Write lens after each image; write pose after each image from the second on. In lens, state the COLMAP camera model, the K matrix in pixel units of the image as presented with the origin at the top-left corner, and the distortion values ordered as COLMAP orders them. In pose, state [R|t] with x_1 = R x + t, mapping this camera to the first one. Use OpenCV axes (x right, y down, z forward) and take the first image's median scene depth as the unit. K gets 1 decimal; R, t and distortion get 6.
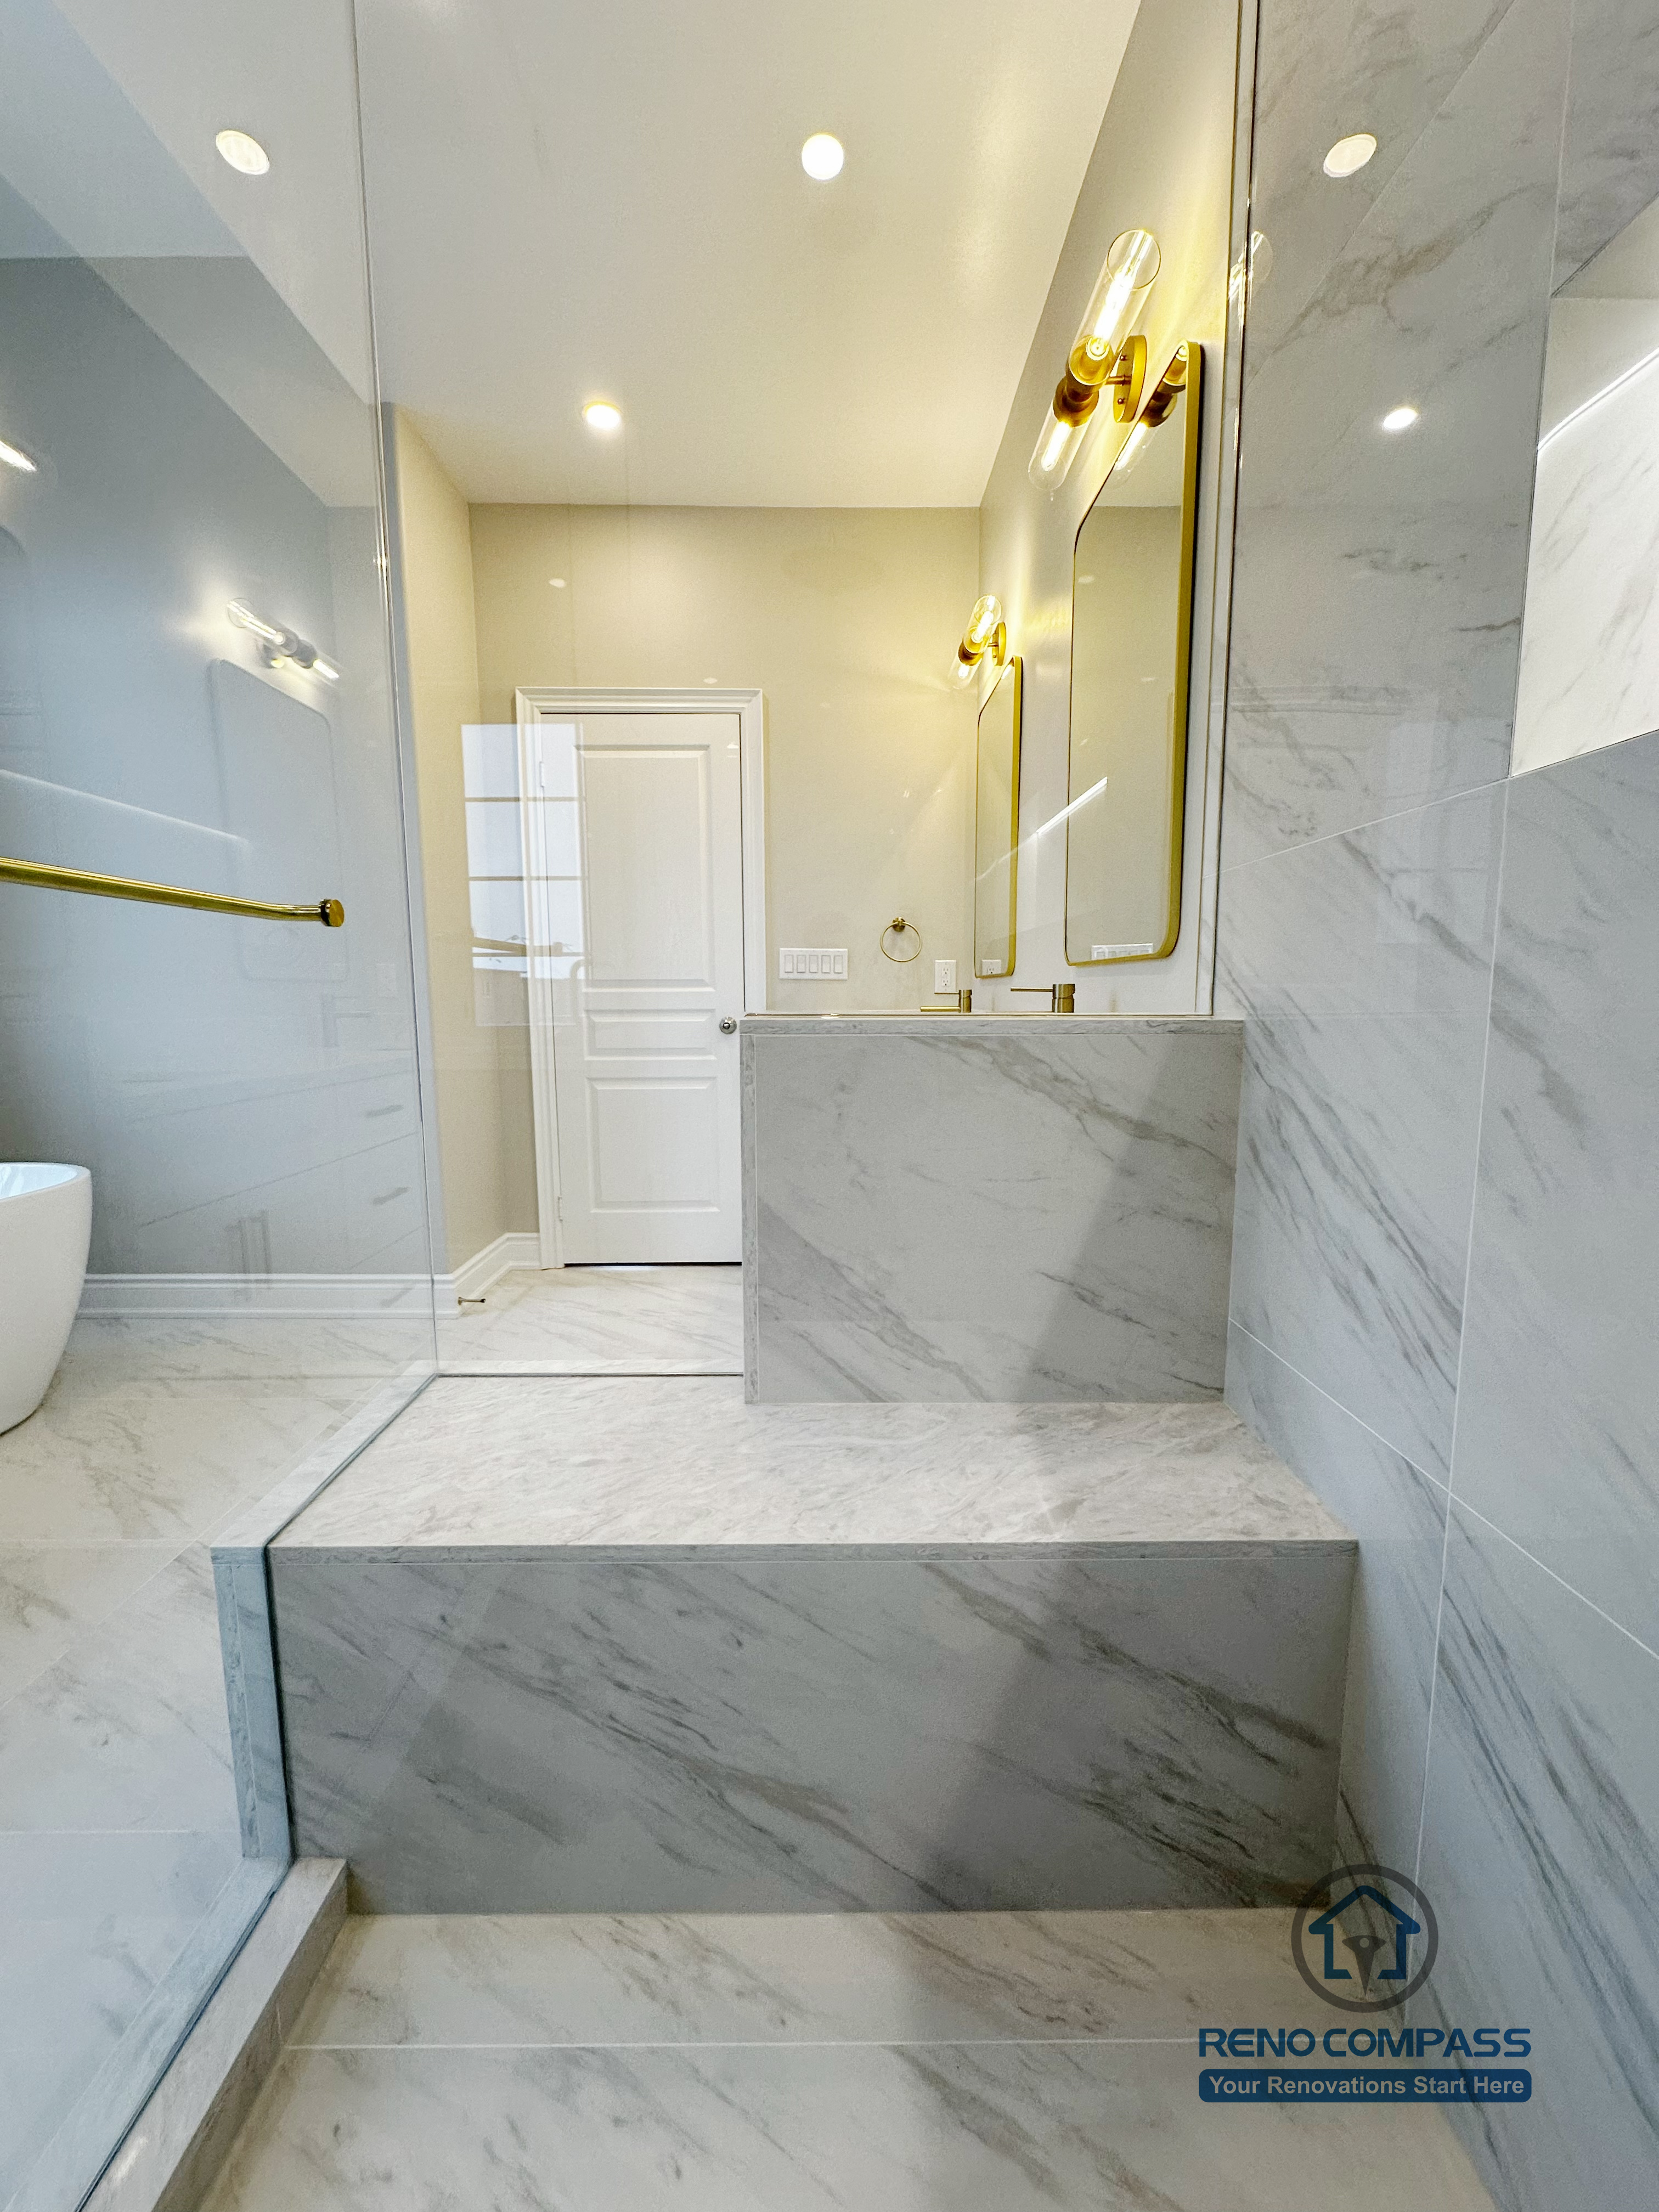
lens RADIAL K [[883.5, 0, 826.3], [0, 883.5, 1105.0], [0, 0, 1]] dist [-0.004330, 0.001079]
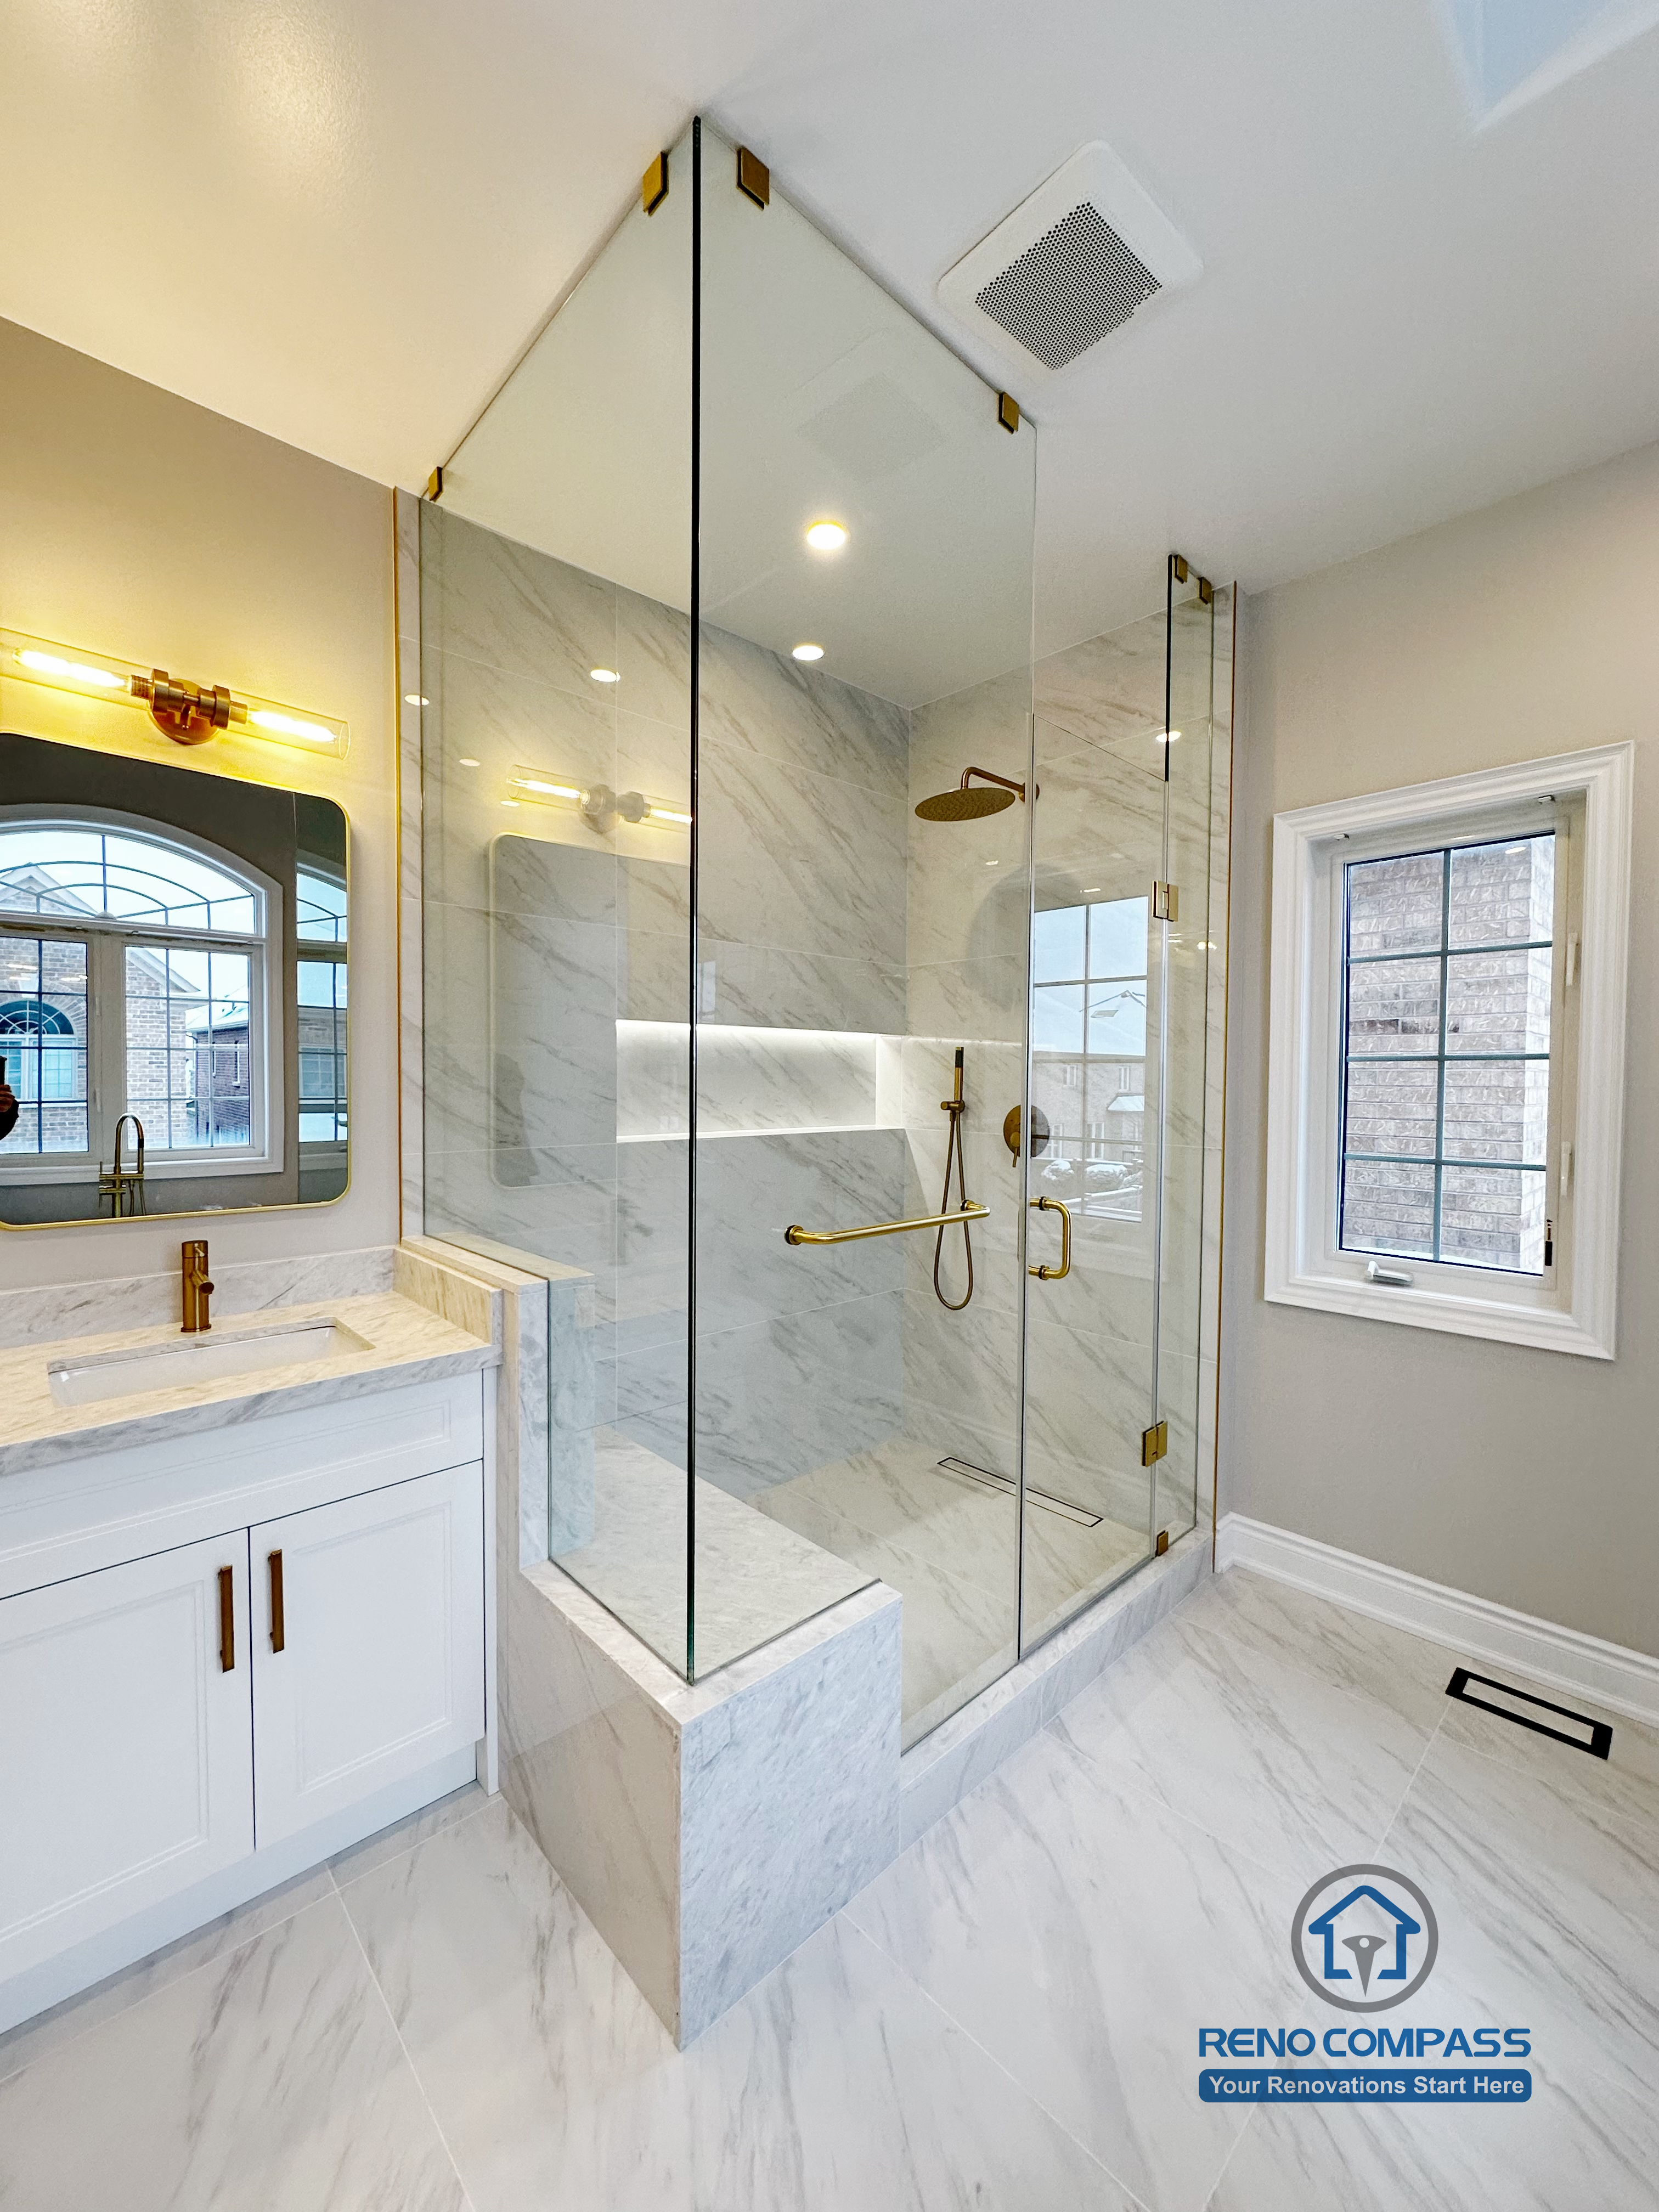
lens RADIAL K [[883.5, 0, 833.3], [0, 883.5, 1105.2], [0, 0, 1]] dist [-0.004330, 0.001079]
pose [[-0.689391, -0.020858, 0.724089, -1.251931], [0.084784, 0.990392, 0.109250, -0.439479], [-0.719411, 0.136707, -0.680999, 1.459160]]
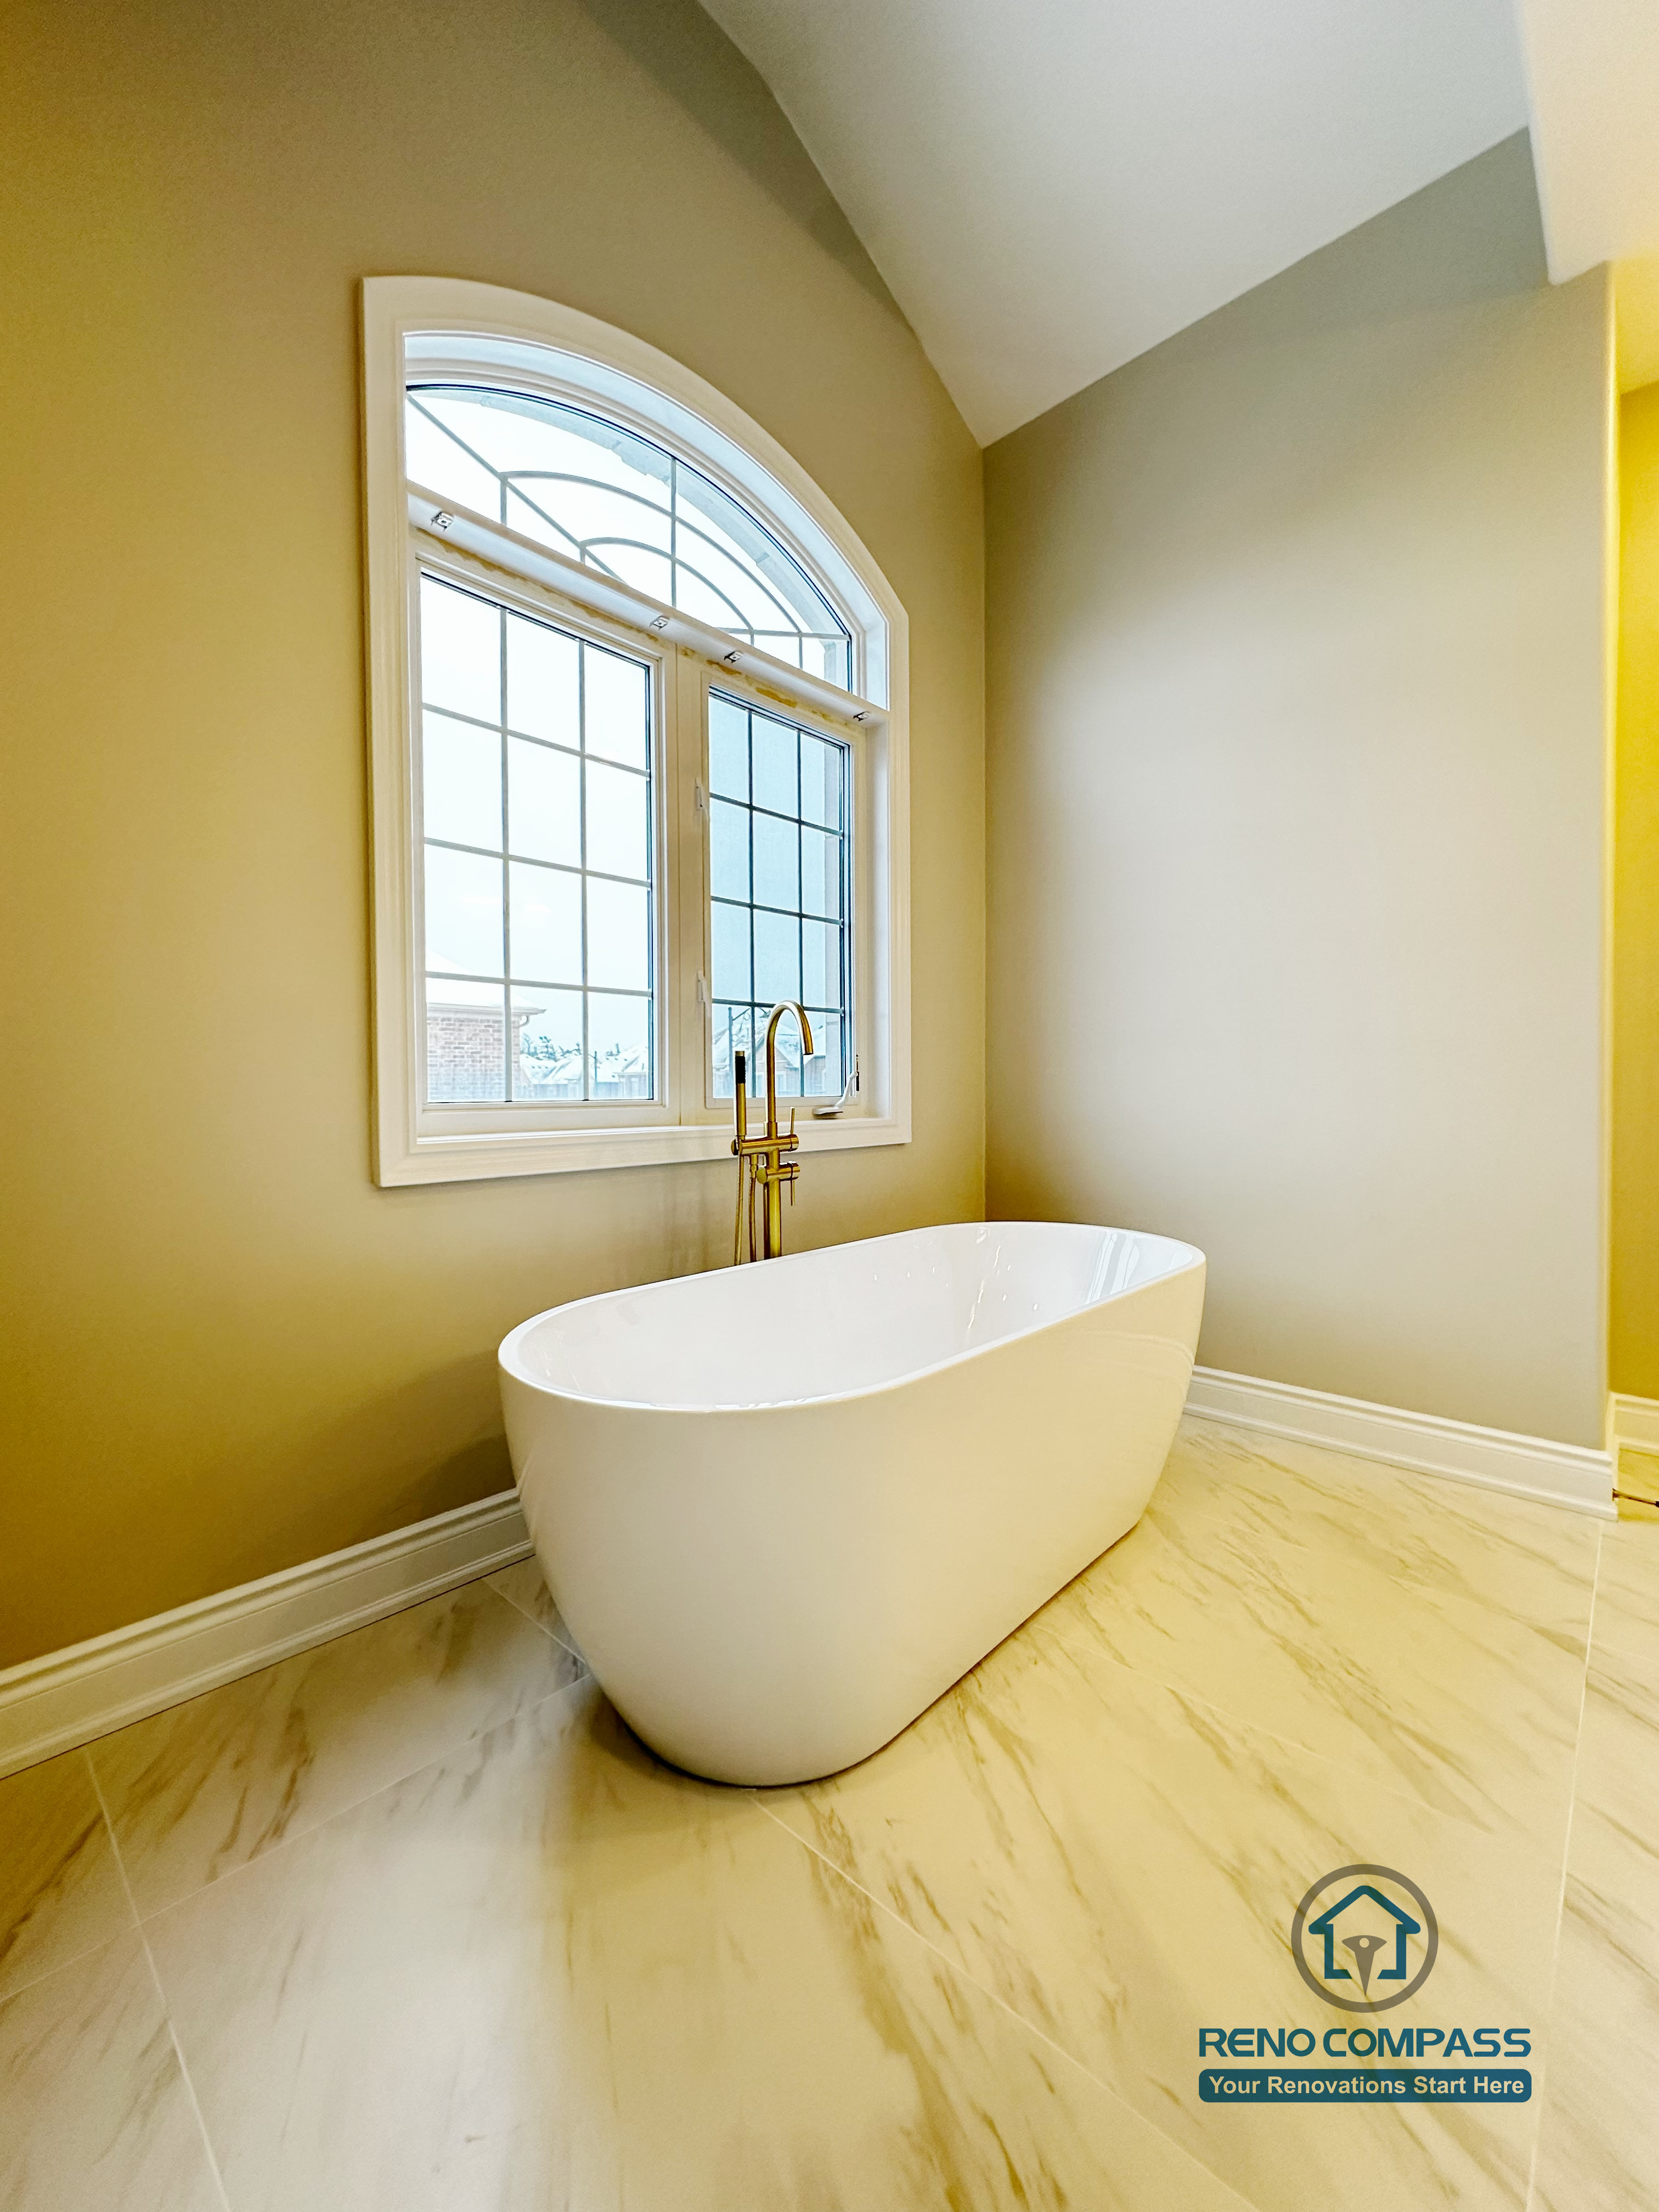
lens RADIAL K [[883.5, 0, 831.5], [0, 883.5, 1107.3], [0, 0, 1]] dist [-0.004330, 0.001079]
pose [[0.731719, 0.017614, -0.681378, -0.874919], [-0.080088, 0.994963, -0.060284, 0.034260], [0.676885, 0.098681, 0.729444, 0.161931]]
